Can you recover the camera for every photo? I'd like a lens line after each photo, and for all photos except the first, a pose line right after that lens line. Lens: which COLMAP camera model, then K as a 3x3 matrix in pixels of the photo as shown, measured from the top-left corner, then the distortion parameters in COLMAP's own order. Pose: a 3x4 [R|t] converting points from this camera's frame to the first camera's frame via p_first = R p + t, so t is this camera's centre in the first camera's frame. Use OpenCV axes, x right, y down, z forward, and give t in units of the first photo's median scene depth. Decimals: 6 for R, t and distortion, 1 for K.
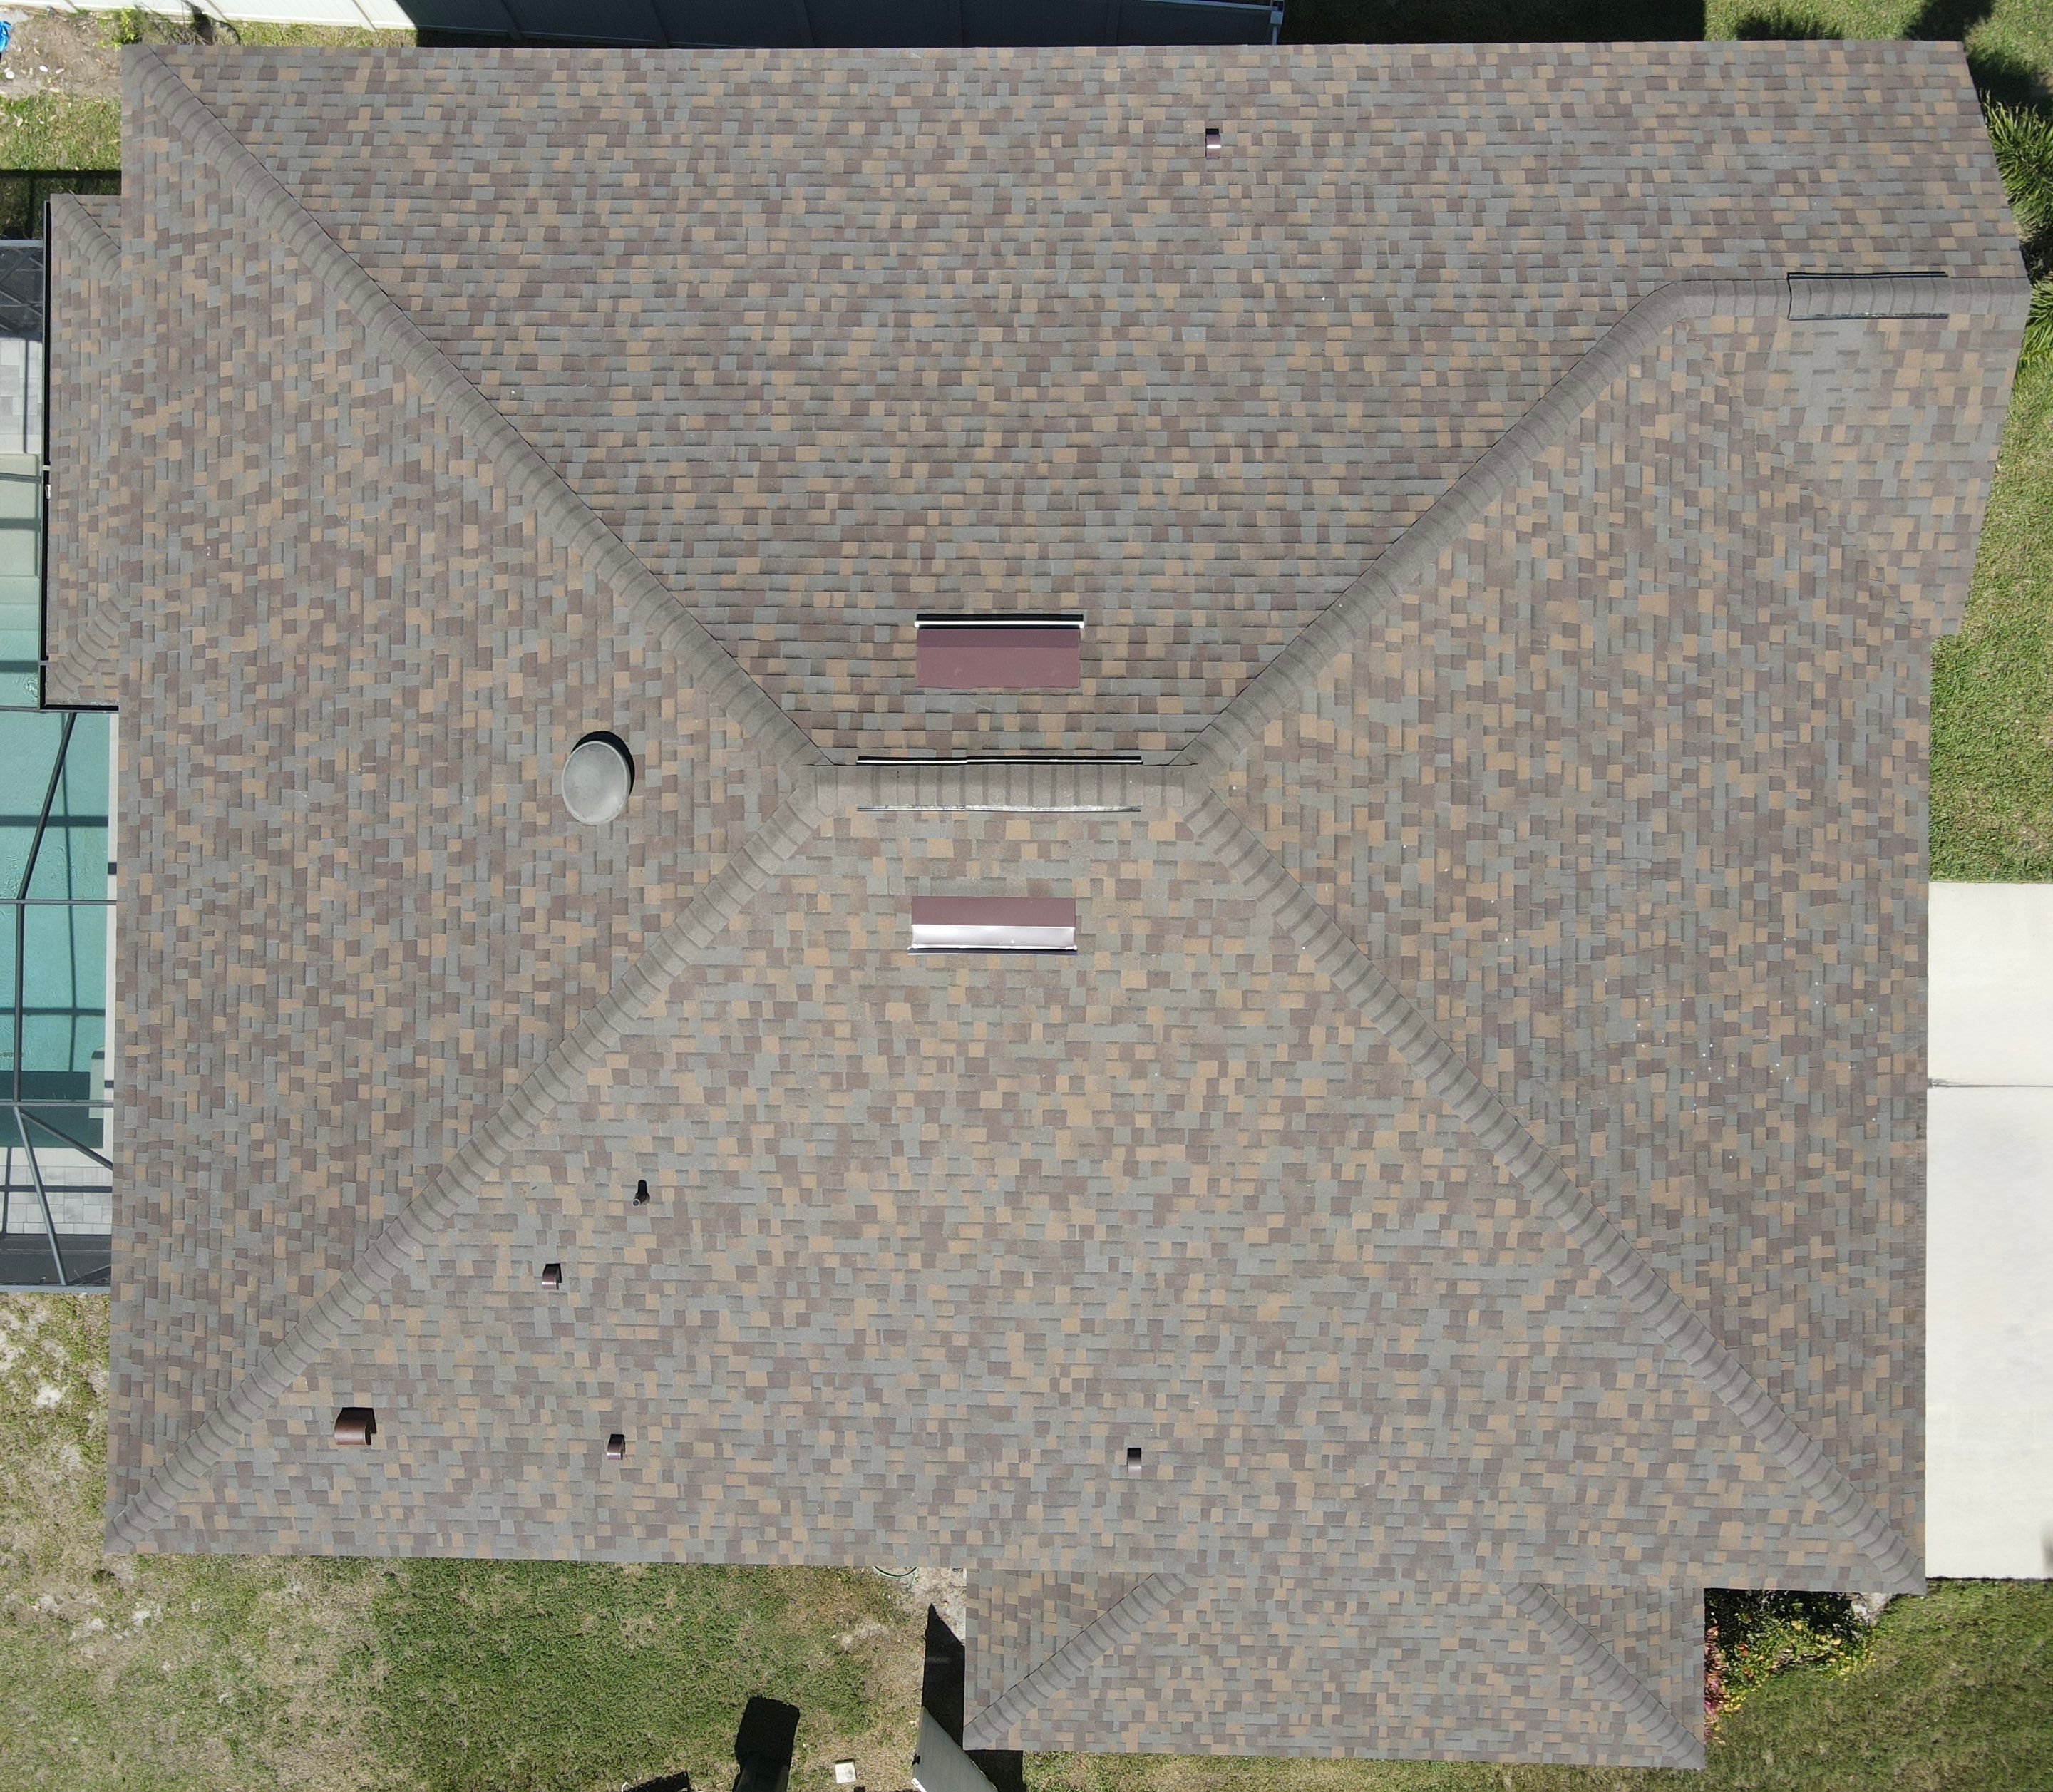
lens RADIAL K [[1727.8, 0, 1026.5], [0, 1727.8, 896.0], [0, 0, 1]] dist [0.006327, -0.000584]
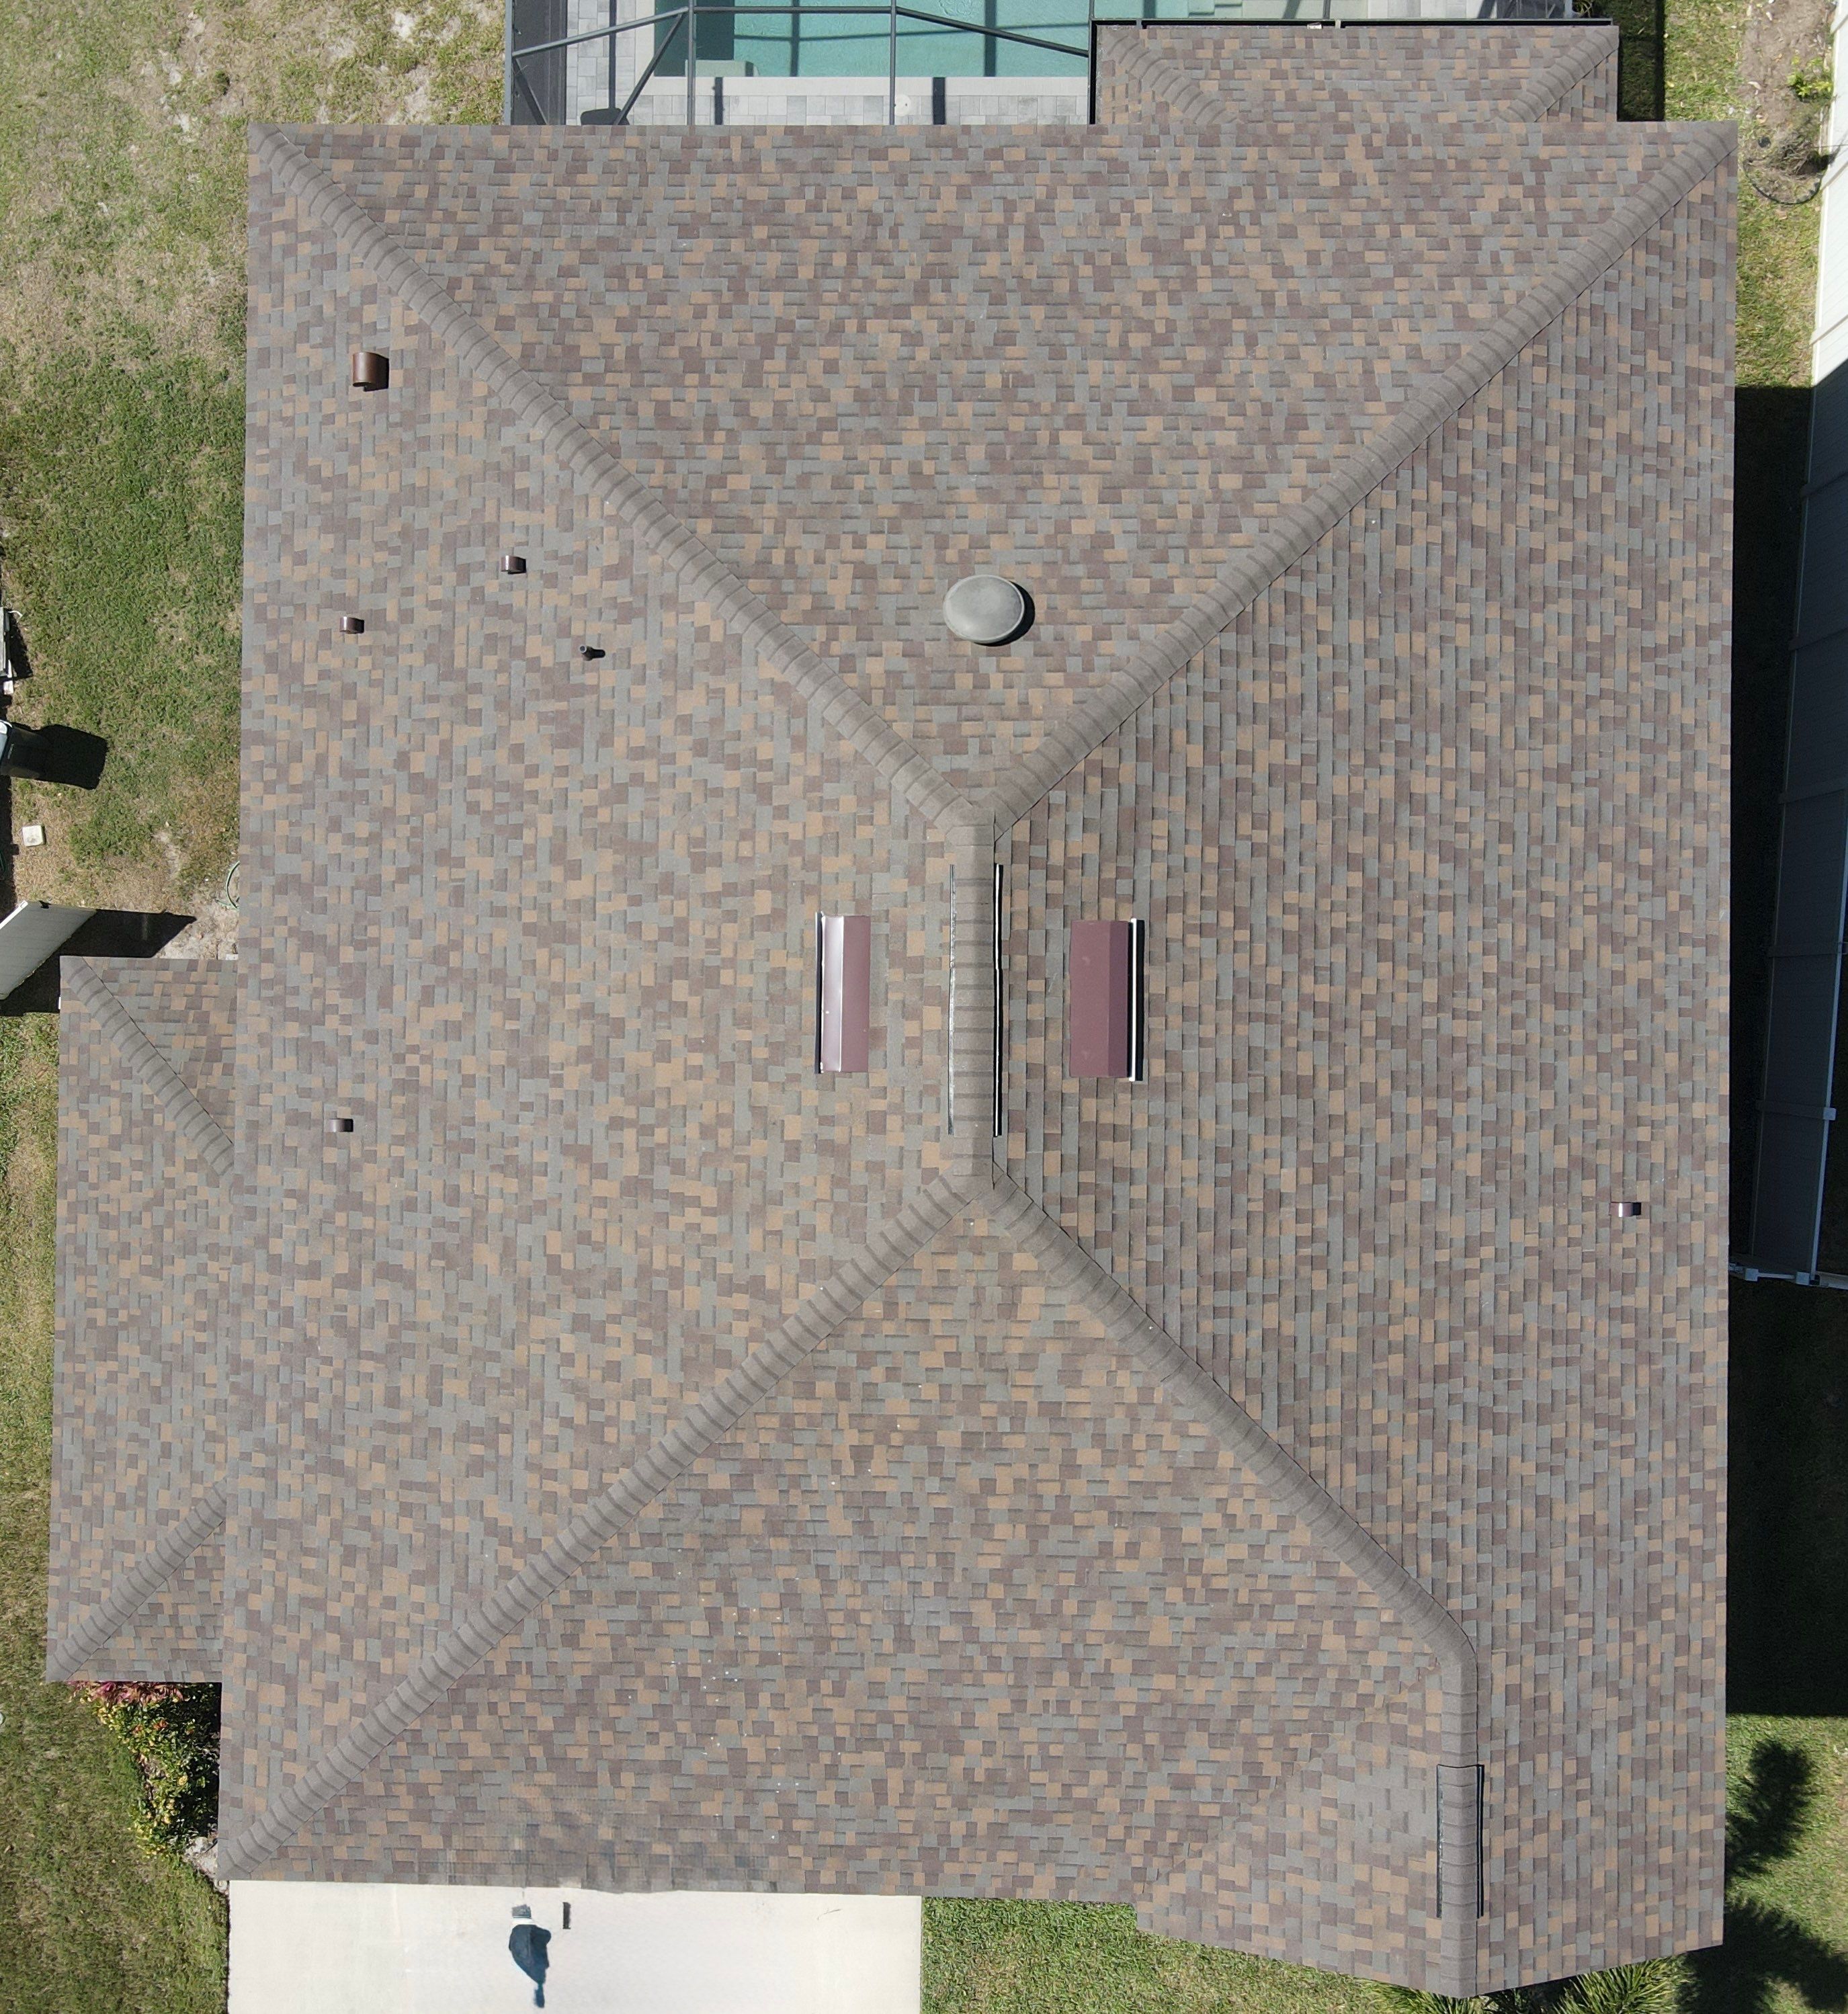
lens RADIAL K [[1940.7, 0, 899.3], [0, 1940.7, 1051.7], [0, 0, 1]] dist [0.007629, -0.009693]
pose [[-0.002593, 0.999757, 0.021902, -0.008634], [-0.999260, -0.003431, 0.038318, -0.054625], [0.038384, -0.021786, 0.999026, -0.155176]]
